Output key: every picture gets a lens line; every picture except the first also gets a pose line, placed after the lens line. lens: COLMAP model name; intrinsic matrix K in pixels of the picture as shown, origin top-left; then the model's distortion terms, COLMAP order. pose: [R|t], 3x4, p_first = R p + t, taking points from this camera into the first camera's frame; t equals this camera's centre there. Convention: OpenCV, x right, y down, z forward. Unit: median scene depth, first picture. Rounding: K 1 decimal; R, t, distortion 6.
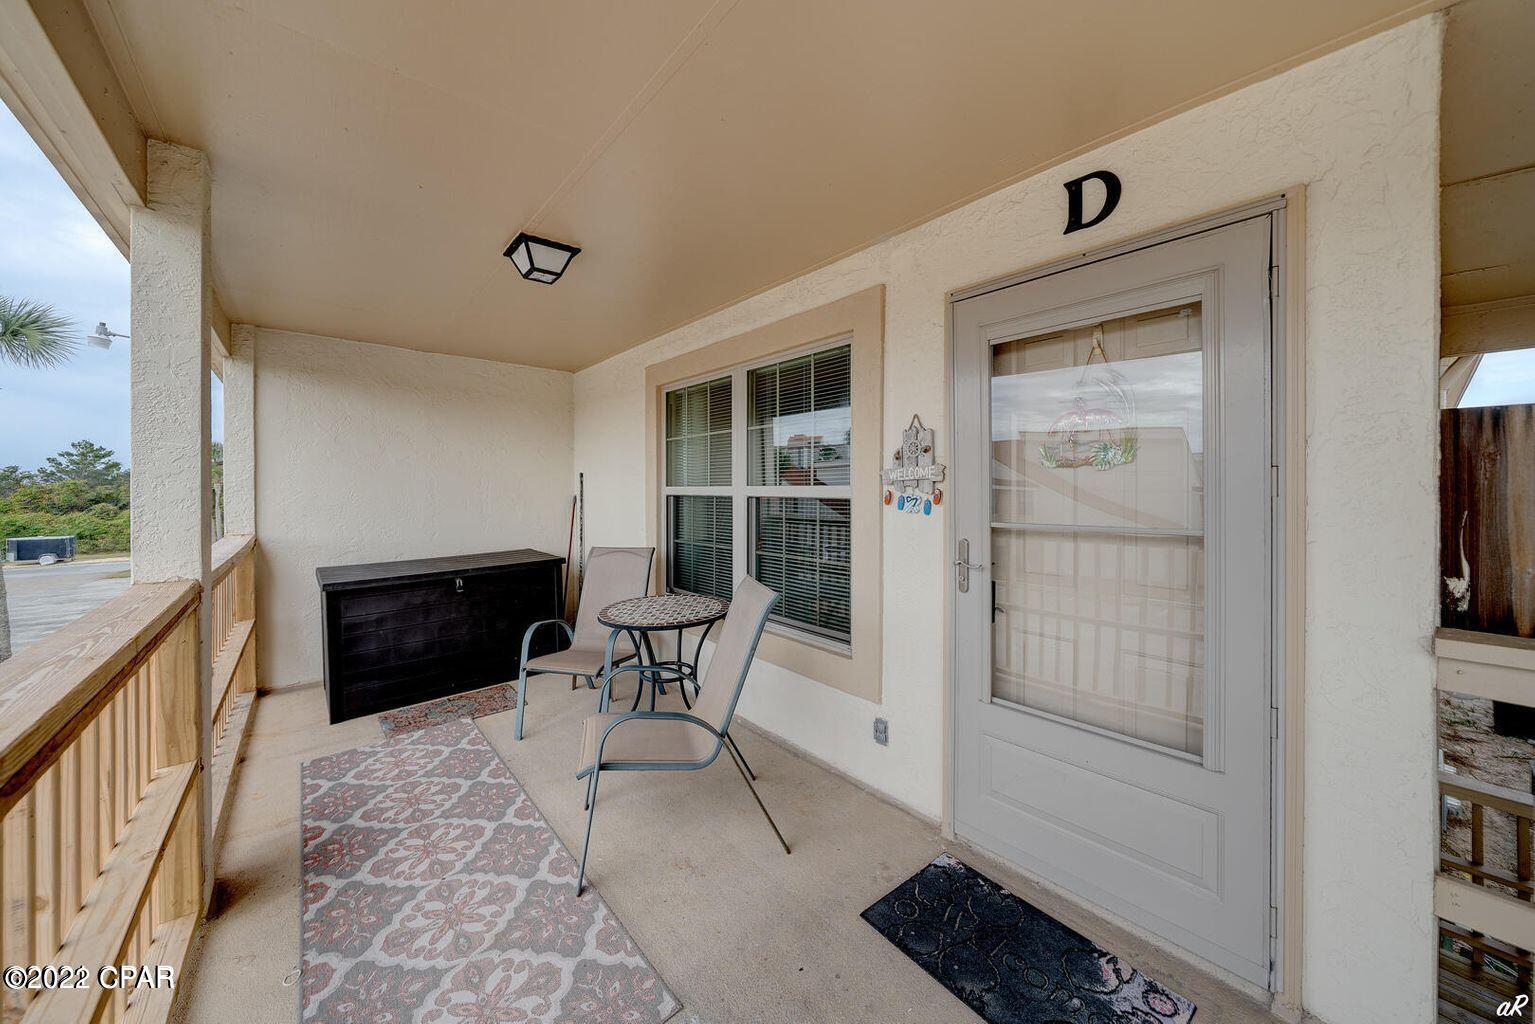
lens RADIAL K [[533.5, 0, 764.9], [0, 533.5, 489.6], [0, 0, 1]] dist [-0.000874, 0.000036]
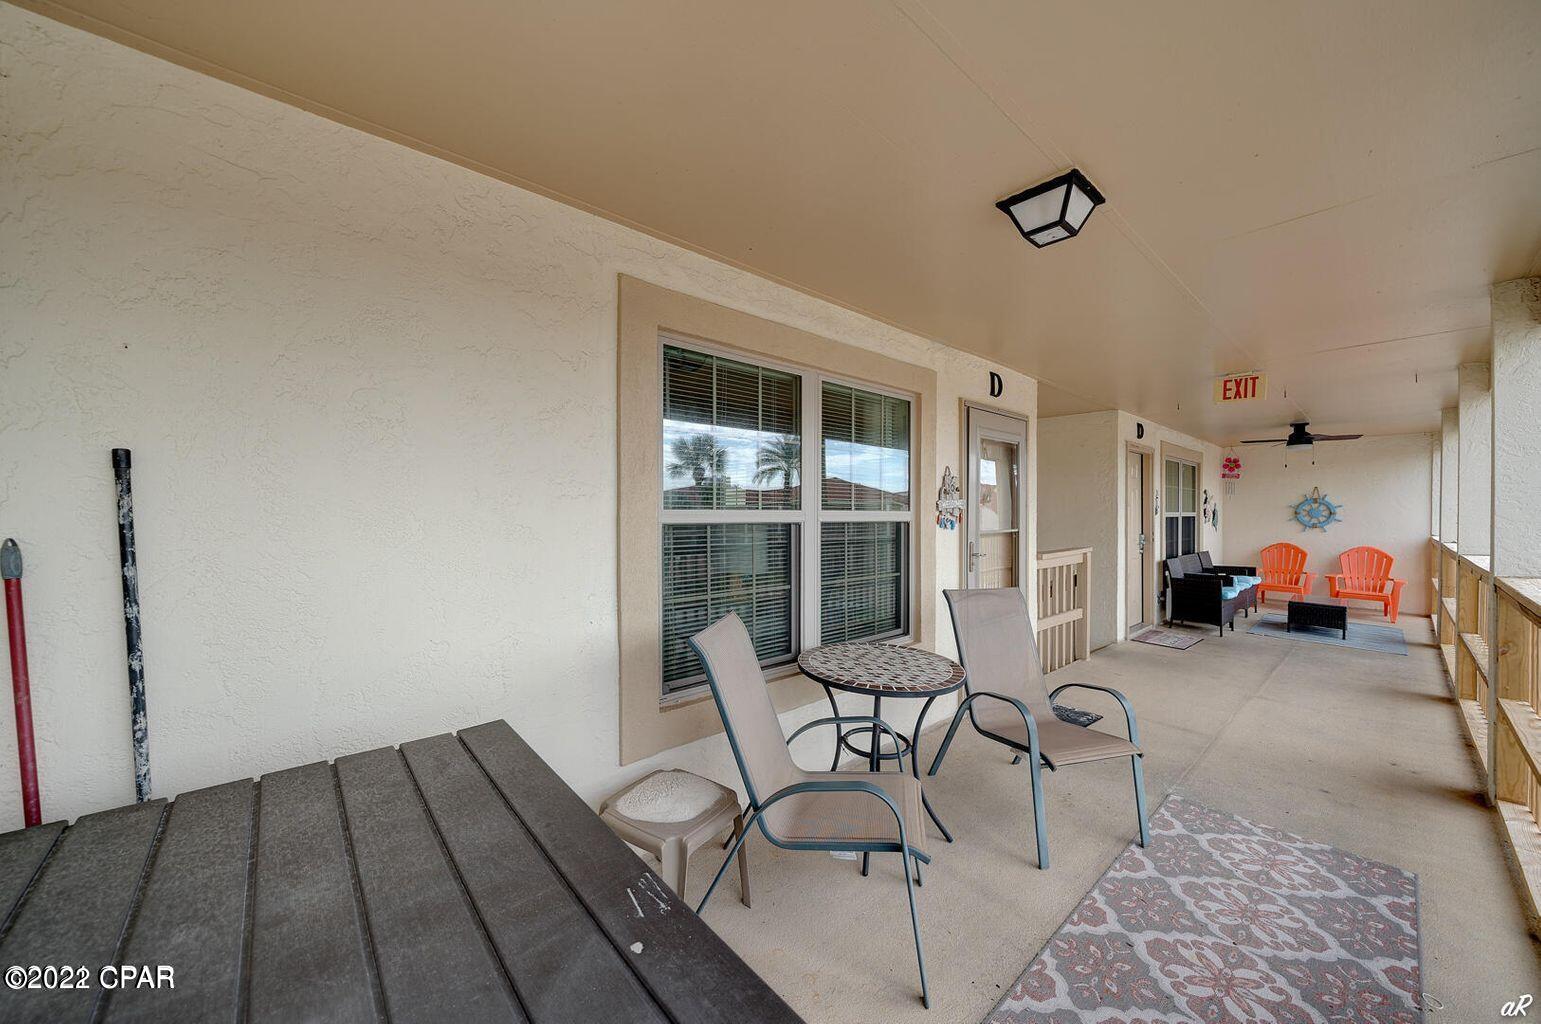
lens RADIAL K [[547.0, 0, 770.5], [0, 547.0, 512.0], [0, 0, 1]] dist [0.013913, -0.000073]
pose [[-0.007793, 0.003767, 0.999963, -1.325289], [0.003716, 0.999986, -0.003738, -0.001764], [-0.999963, 0.003687, -0.007807, 1.537316]]
